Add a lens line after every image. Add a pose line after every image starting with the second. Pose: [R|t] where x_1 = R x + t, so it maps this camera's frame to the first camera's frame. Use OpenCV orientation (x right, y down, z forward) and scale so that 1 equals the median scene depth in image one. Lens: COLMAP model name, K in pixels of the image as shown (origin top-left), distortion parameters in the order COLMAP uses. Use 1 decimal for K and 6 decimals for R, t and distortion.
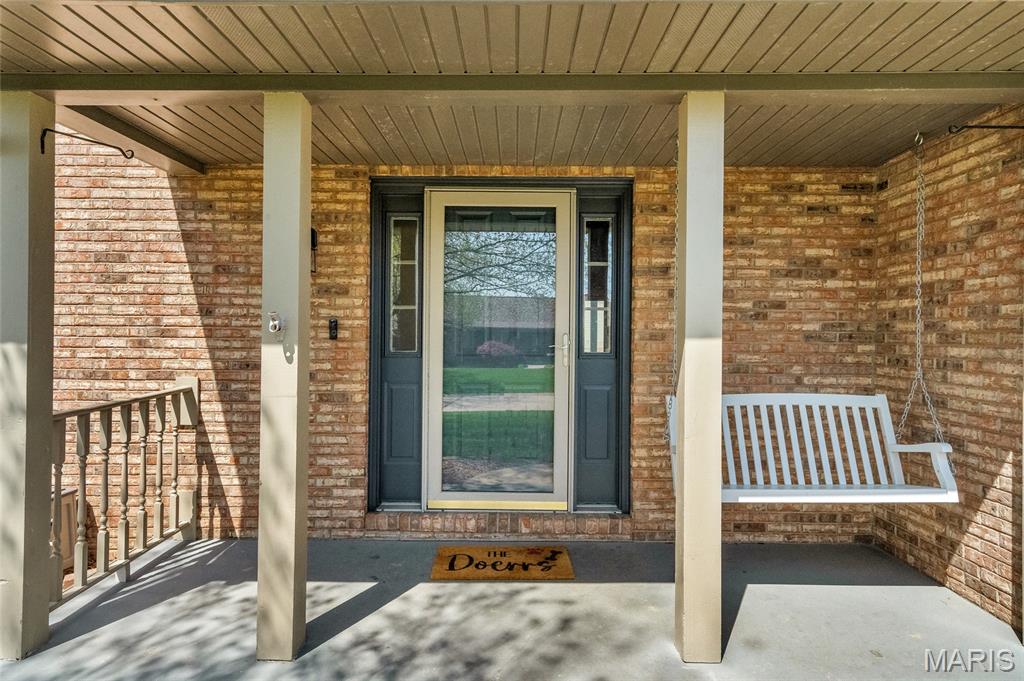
lens RADIAL K [[614.6, 0, 511.8], [0, 614.6, 335.5], [0, 0, 1]] dist [0.015455, -0.001101]
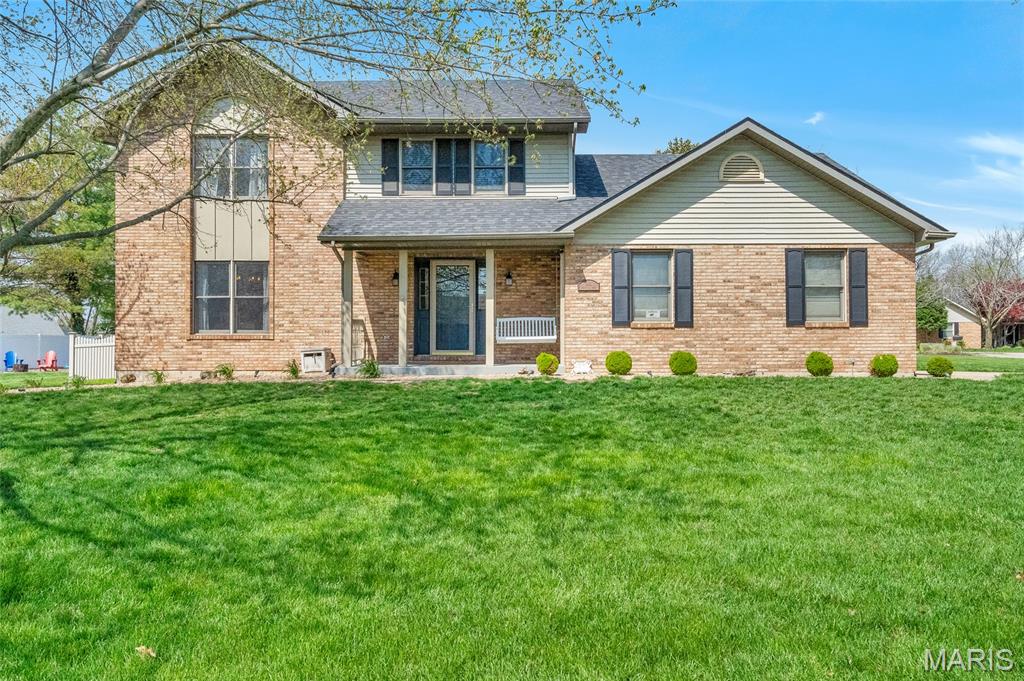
lens RADIAL K [[774.5, 0, 514.1], [0, 774.5, 336.3], [0, 0, 1]] dist [0.028245, -0.006291]
pose [[0.999889, -0.008956, -0.011897, 0.372072], [0.008796, 0.999871, -0.013419, 0.243524], [0.012015, 0.013313, 0.999839, -3.296490]]
